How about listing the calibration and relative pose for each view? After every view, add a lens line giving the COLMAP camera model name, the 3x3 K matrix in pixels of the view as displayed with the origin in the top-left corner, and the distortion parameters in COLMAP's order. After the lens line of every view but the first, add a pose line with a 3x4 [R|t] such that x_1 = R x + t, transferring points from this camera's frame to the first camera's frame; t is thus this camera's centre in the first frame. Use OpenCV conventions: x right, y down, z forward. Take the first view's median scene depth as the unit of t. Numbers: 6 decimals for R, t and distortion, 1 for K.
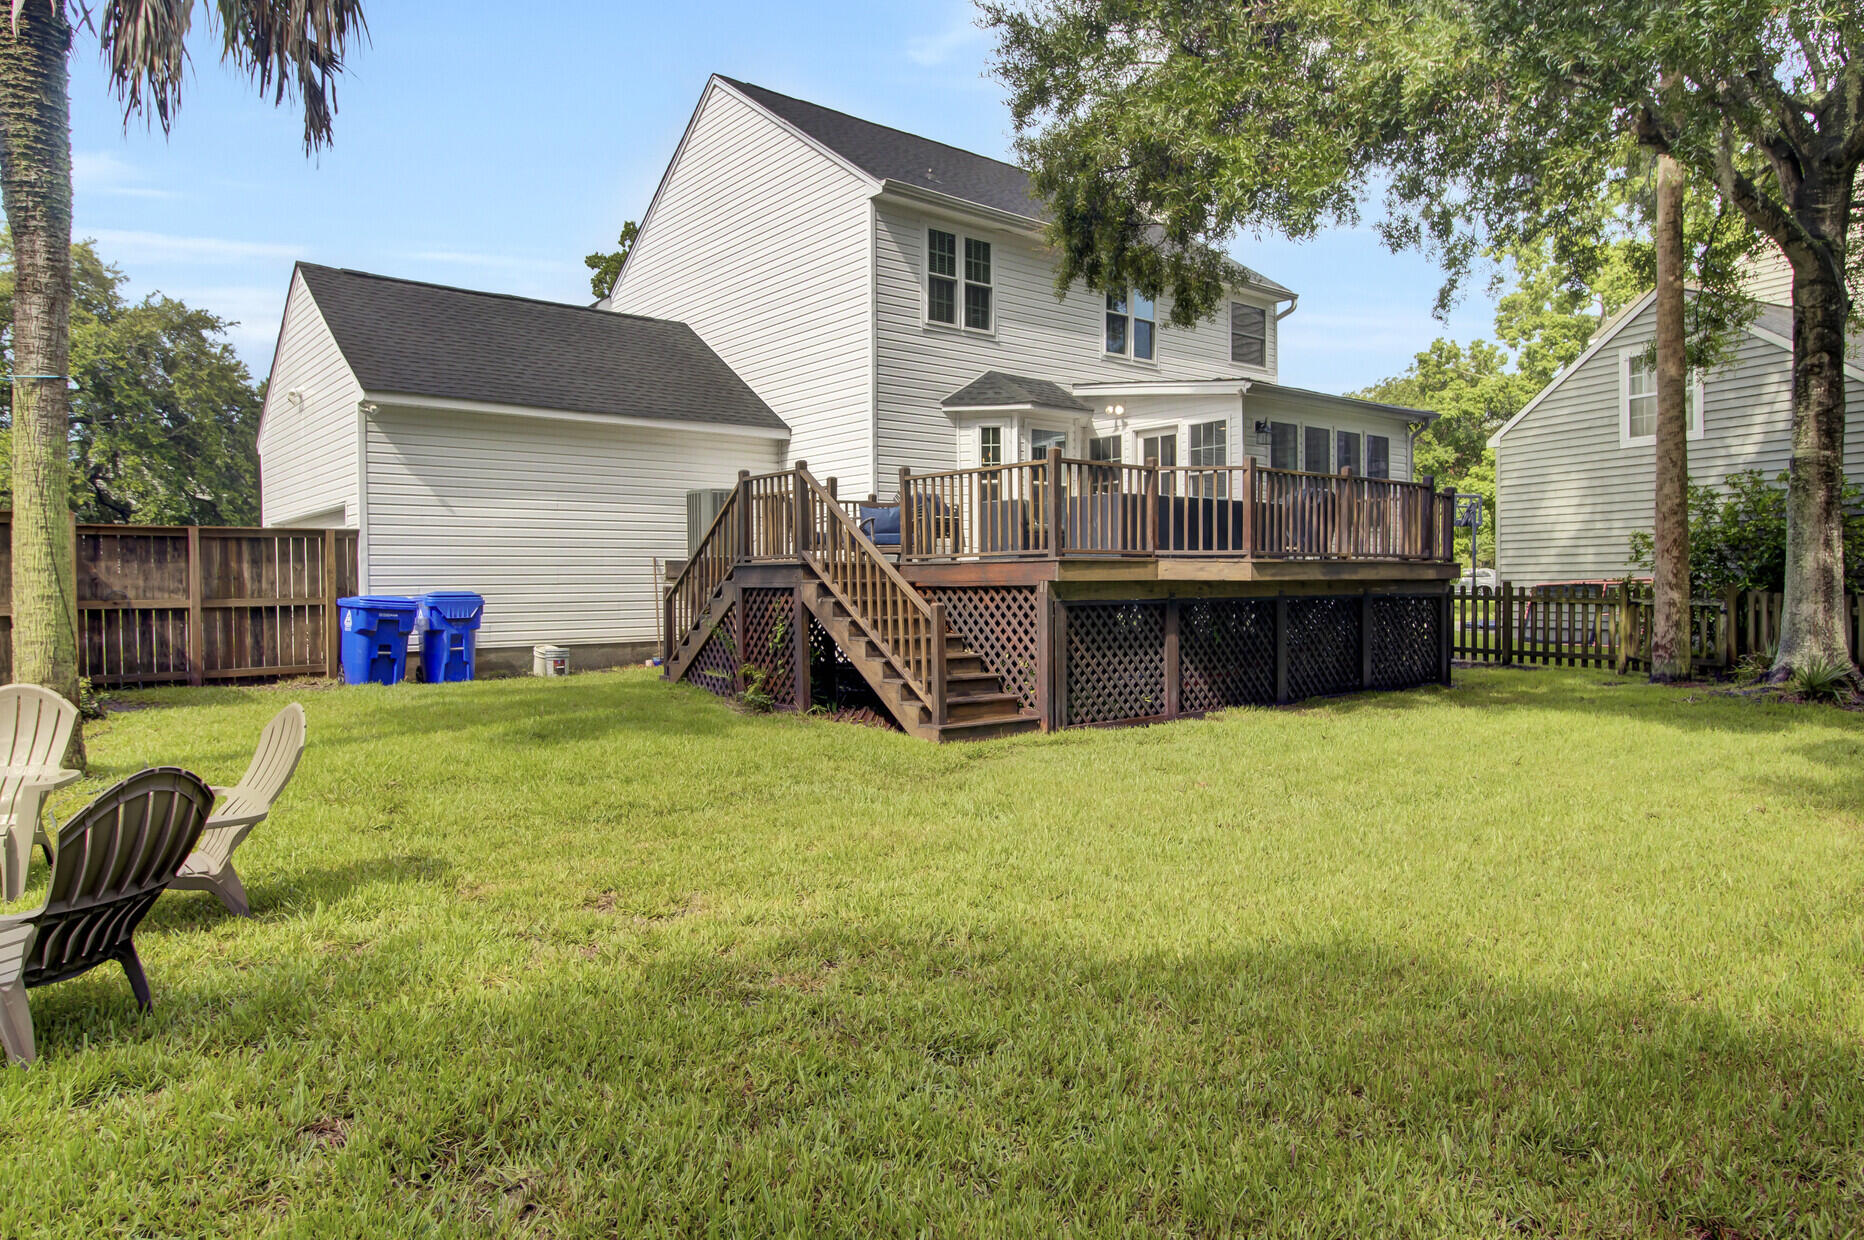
lens RADIAL K [[1130.3, 0, 931.5], [0, 1130.3, 589.2], [0, 0, 1]] dist [-0.000885, -0.001550]
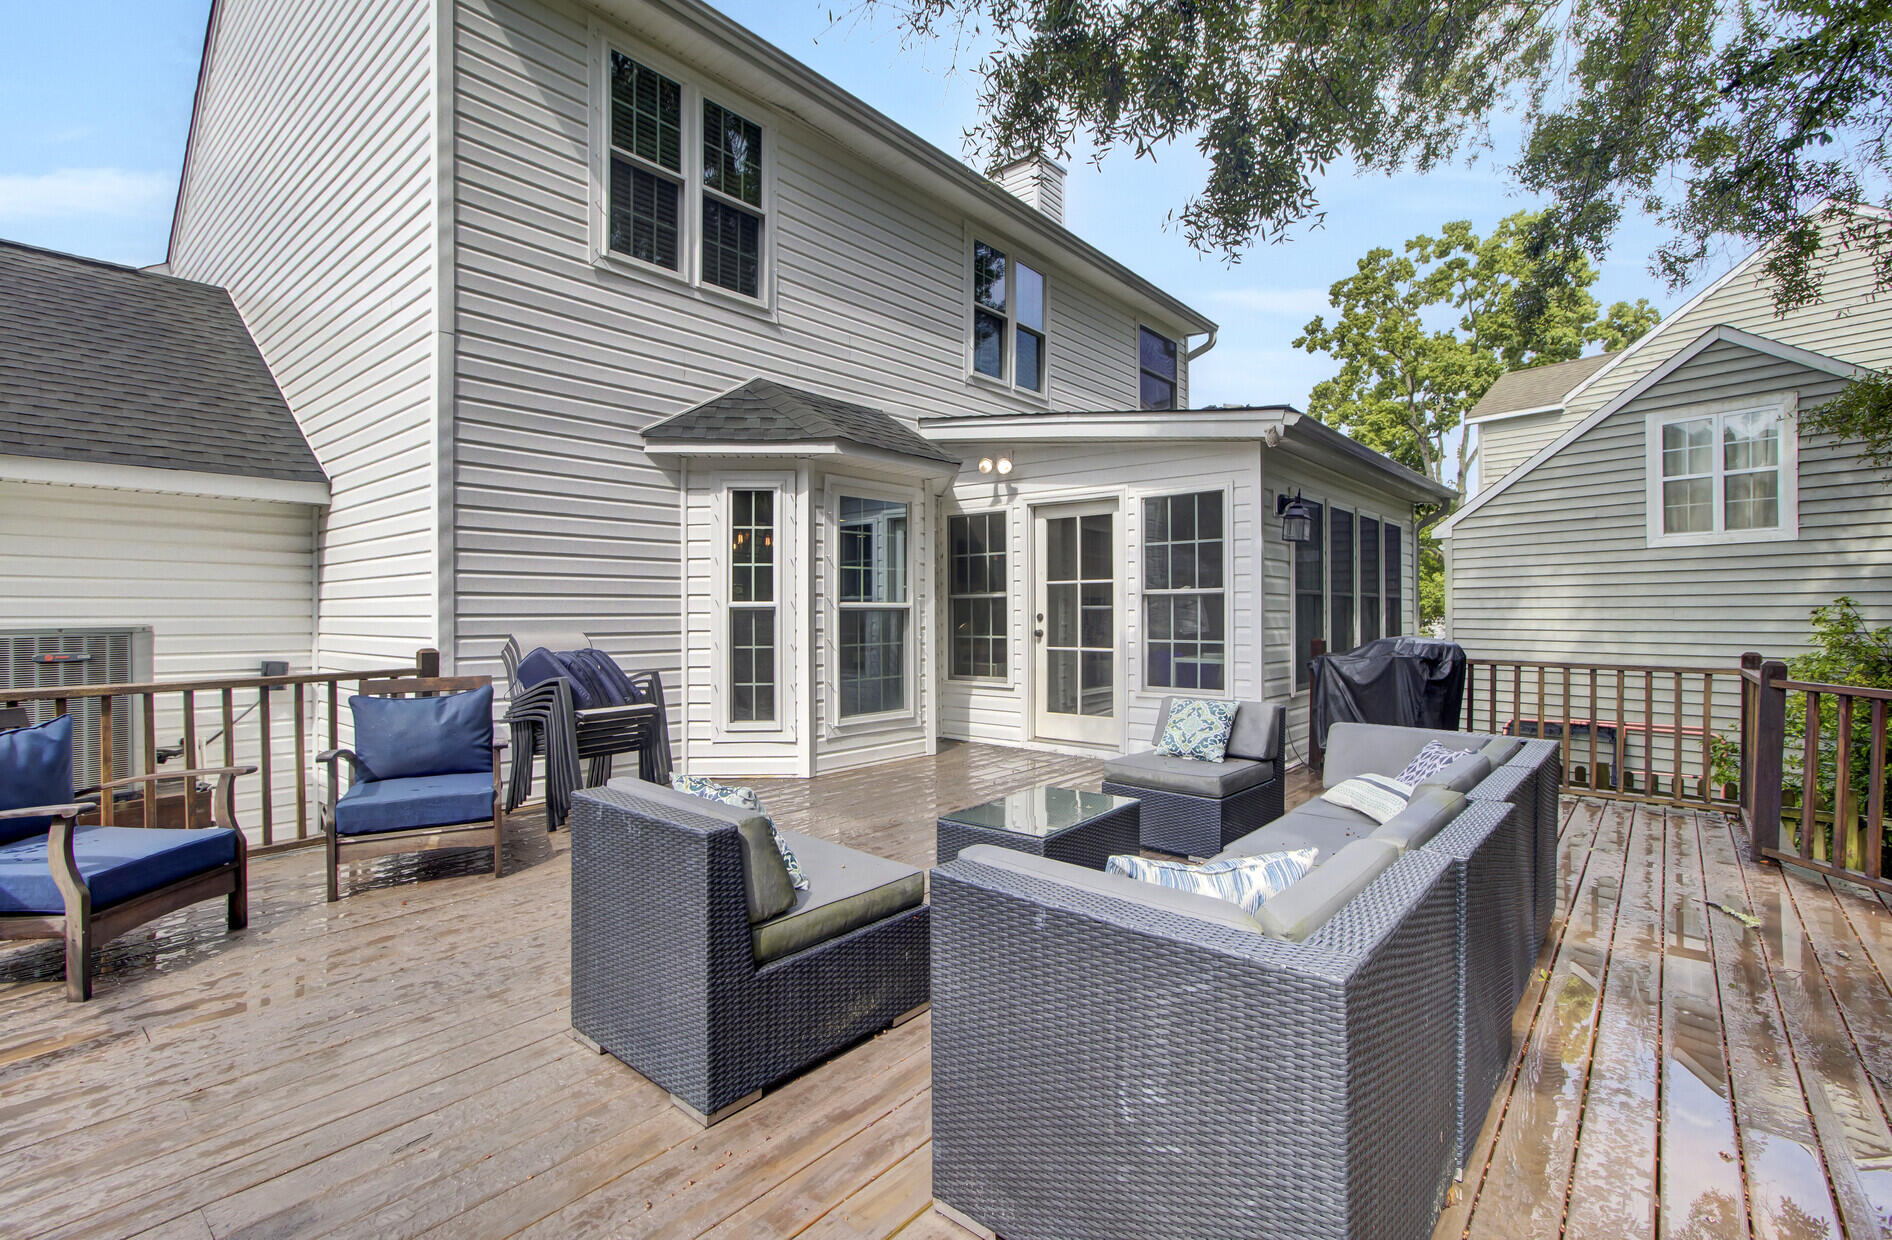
lens RADIAL K [[867.7, 0, 946.0], [0, 867.7, 620.0], [0, 0, 1]] dist [-0.019960, 0.000669]
pose [[0.985320, 0.004988, 0.170648, 0.069206], [-0.005088, 0.999987, 0.000149, -0.086722], [-0.170645, -0.001015, 0.985332, 0.609980]]
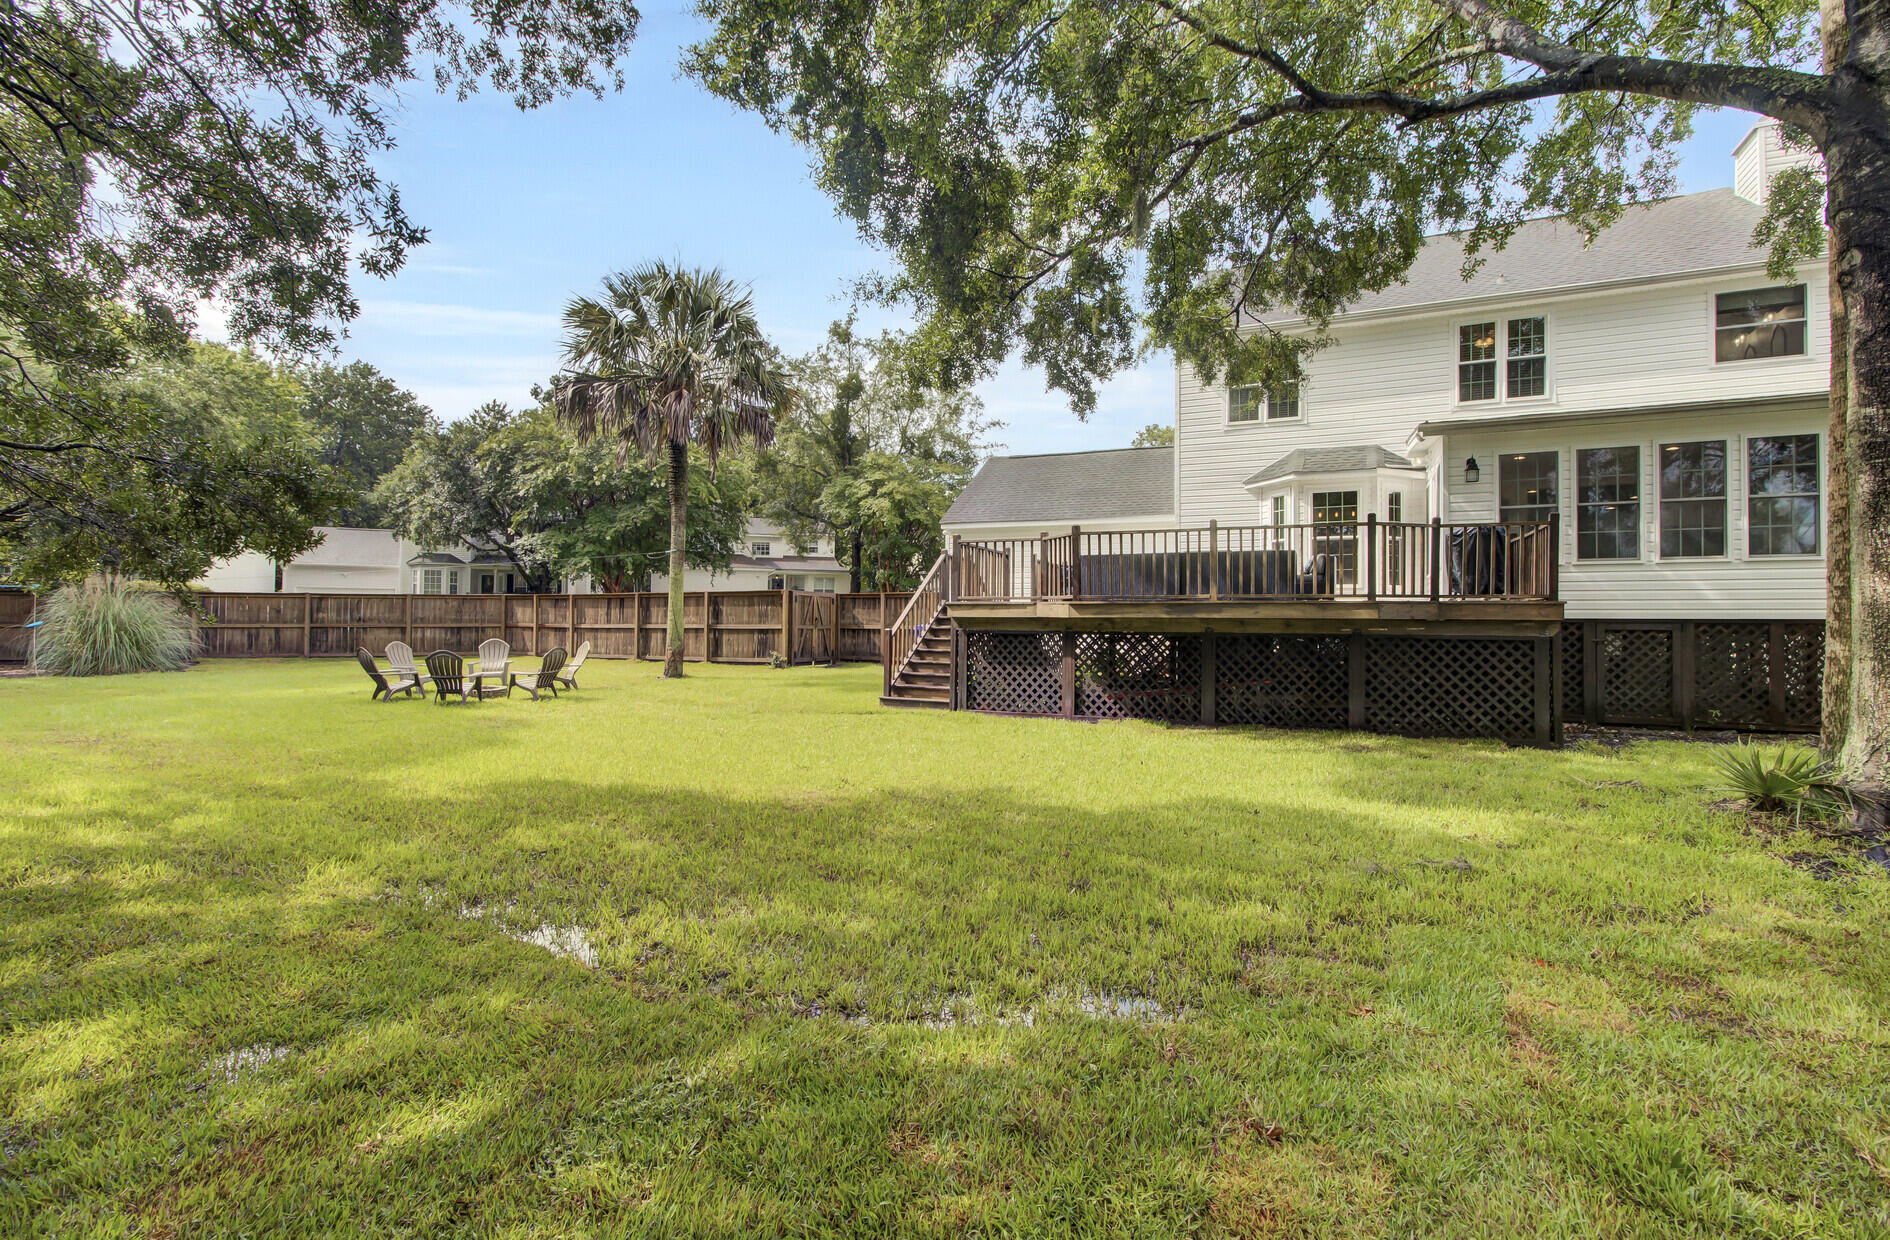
lens RADIAL K [[866.7, 0, 945.0], [0, 866.7, 620.0], [0, 0, 1]] dist [-0.019960, 0.000669]
pose [[0.429705, 0.006191, -0.902948, 0.726934], [-0.022405, 0.999742, -0.003808, 0.001653], [0.902691, 0.021867, 0.429733, 0.270390]]
